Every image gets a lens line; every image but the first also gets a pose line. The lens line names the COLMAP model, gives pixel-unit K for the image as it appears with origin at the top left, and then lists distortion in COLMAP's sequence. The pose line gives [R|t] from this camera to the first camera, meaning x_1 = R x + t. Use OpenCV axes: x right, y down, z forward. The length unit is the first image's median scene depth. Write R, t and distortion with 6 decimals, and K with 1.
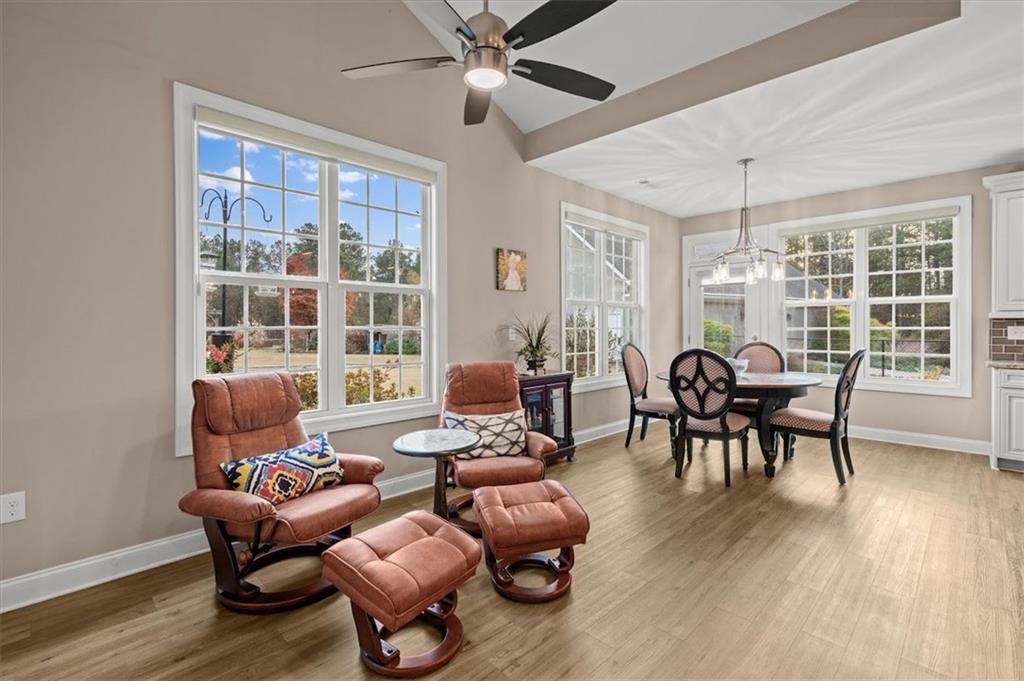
lens RADIAL K [[463.9, 0, 512.6], [0, 463.9, 327.6], [0, 0, 1]] dist [-0.005063, 0.002841]
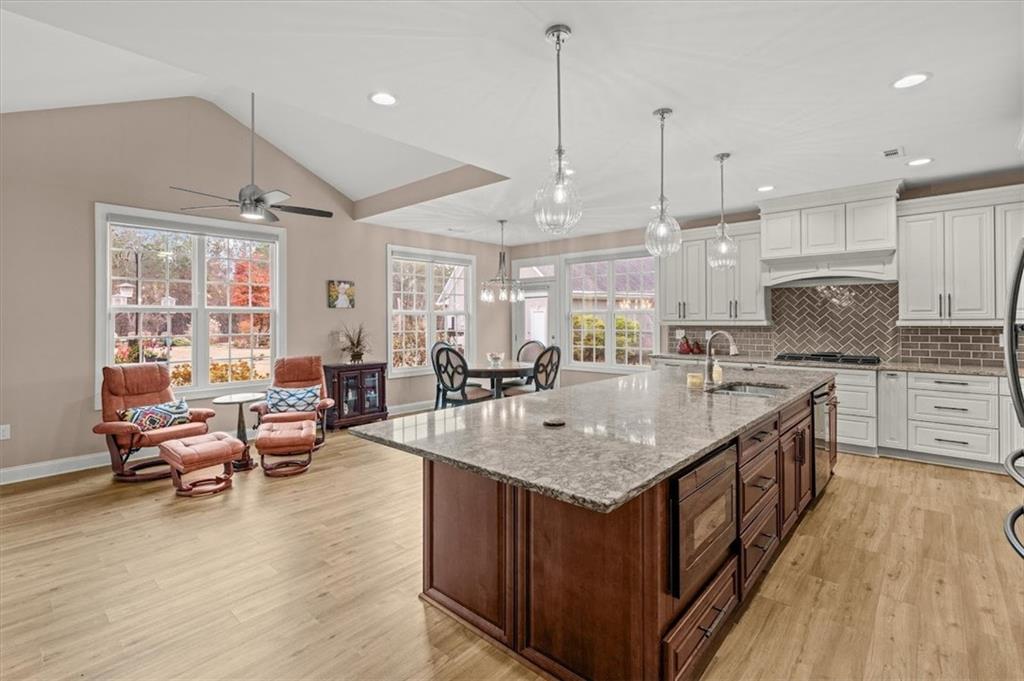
lens RADIAL K [[463.9, 0, 512.3], [0, 463.9, 316.9], [0, 0, 1]] dist [-0.005063, 0.002841]
pose [[0.998716, -0.002486, 0.050604, 0.536939], [0.002851, 0.999970, -0.007148, -0.043931], [-0.050585, 0.007283, 0.998693, -0.591131]]
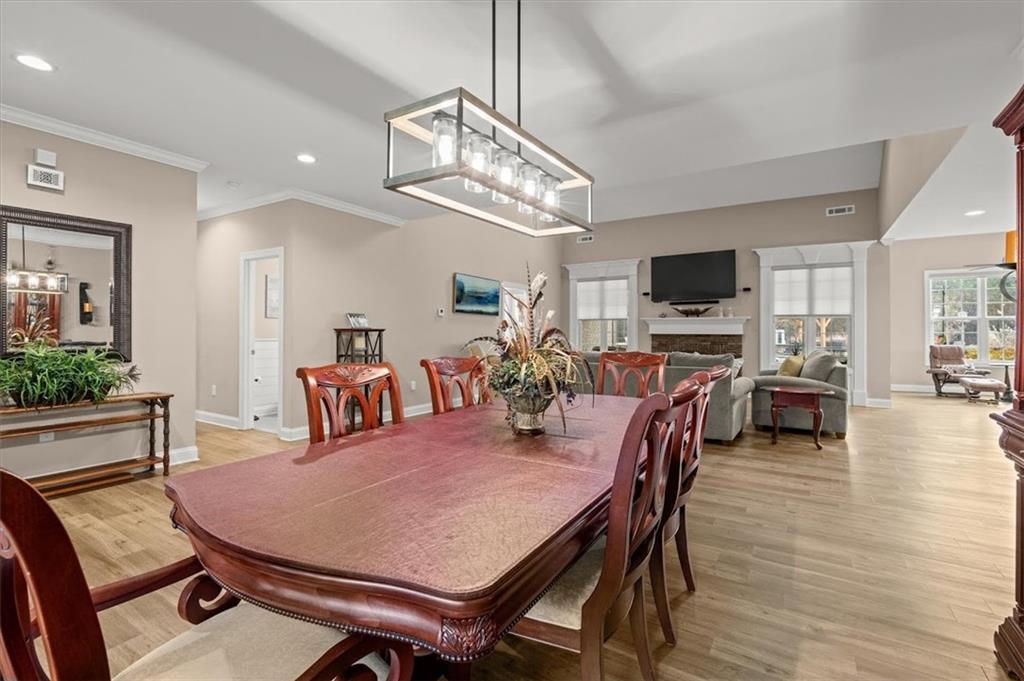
lens RADIAL K [[463.9, 0, 504.9], [0, 463.9, 327.0], [0, 0, 1]] dist [-0.005063, 0.002841]
pose [[0.213465, -0.002372, -0.976948, 1.583385], [-0.000230, 0.999997, -0.002478, -0.024659], [0.976951, 0.000754, 0.213464, -2.239870]]
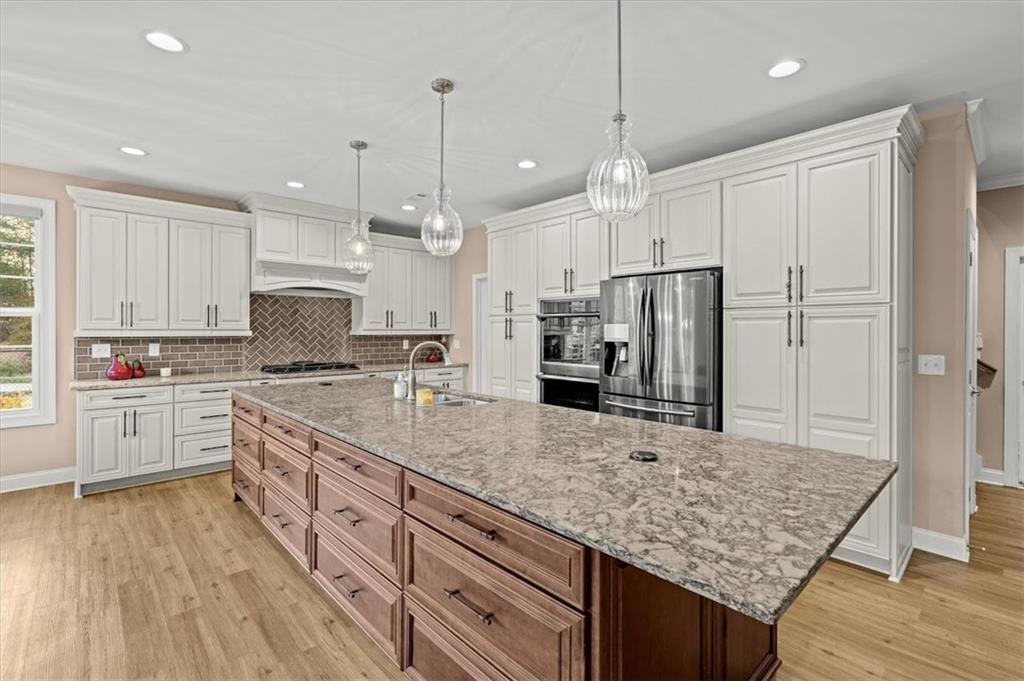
lens RADIAL K [[463.9, 0, 504.3], [0, 463.9, 332.4], [0, 0, 1]] dist [-0.005063, 0.002841]
pose [[0.042462, -0.004899, 0.999086, 0.148541], [-0.003059, 0.999983, 0.005033, -0.042936], [-0.999093, -0.003270, 0.042447, 0.099049]]
